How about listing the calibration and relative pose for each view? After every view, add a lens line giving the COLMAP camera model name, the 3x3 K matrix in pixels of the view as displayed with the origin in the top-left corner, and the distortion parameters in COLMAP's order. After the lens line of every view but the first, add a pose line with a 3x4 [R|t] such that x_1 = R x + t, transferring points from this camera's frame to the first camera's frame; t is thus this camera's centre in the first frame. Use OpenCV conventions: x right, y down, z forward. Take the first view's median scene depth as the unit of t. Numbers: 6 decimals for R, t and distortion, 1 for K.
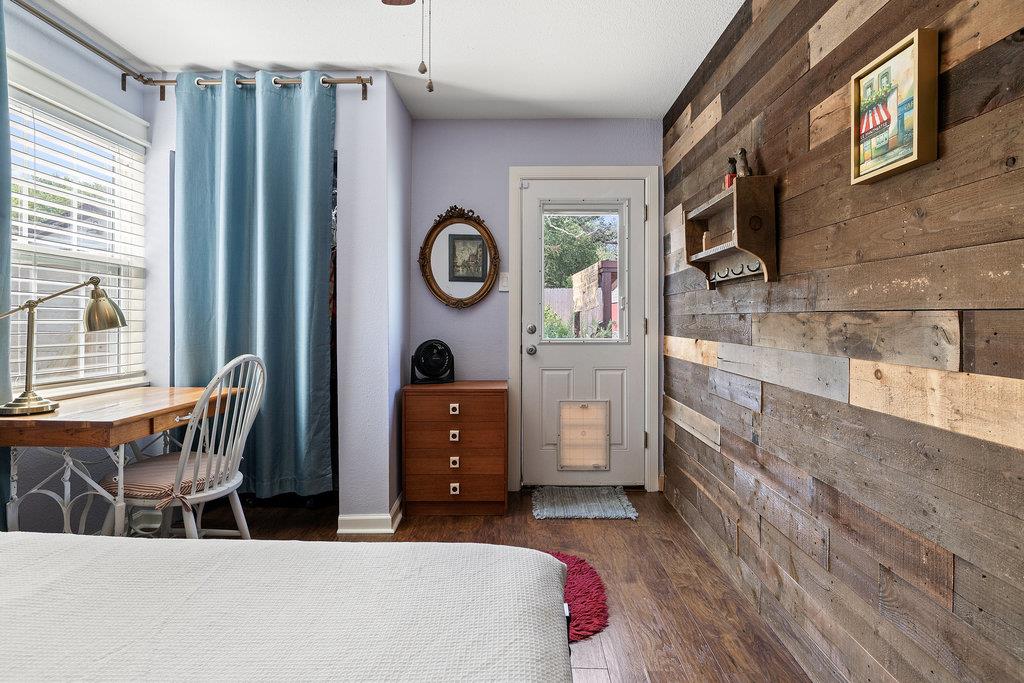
lens RADIAL K [[525.6, 0, 514.0], [0, 525.6, 329.5], [0, 0, 1]] dist [-0.003258, -0.000662]
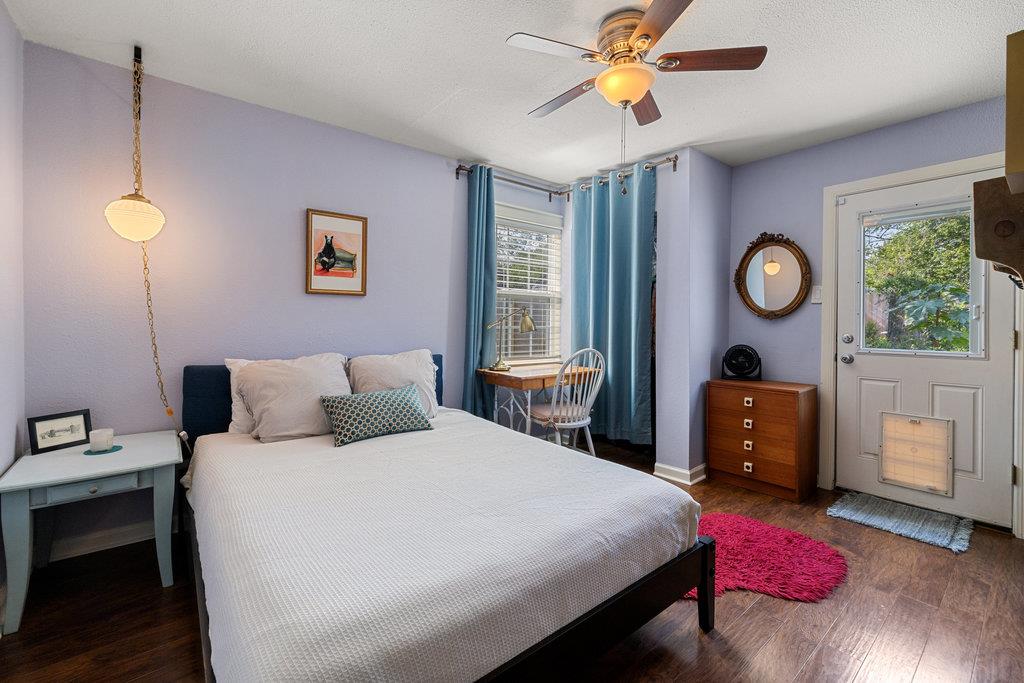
lens RADIAL K [[433.4, 0, 512.0], [0, 433.4, 341.5], [0, 0, 1]] dist [0.001411, 0.000109]
pose [[0.640095, 0.036931, -0.767408, 0.322853], [-0.018896, 0.999299, 0.032330, -0.012634], [0.768064, -0.006194, 0.640344, -0.072562]]
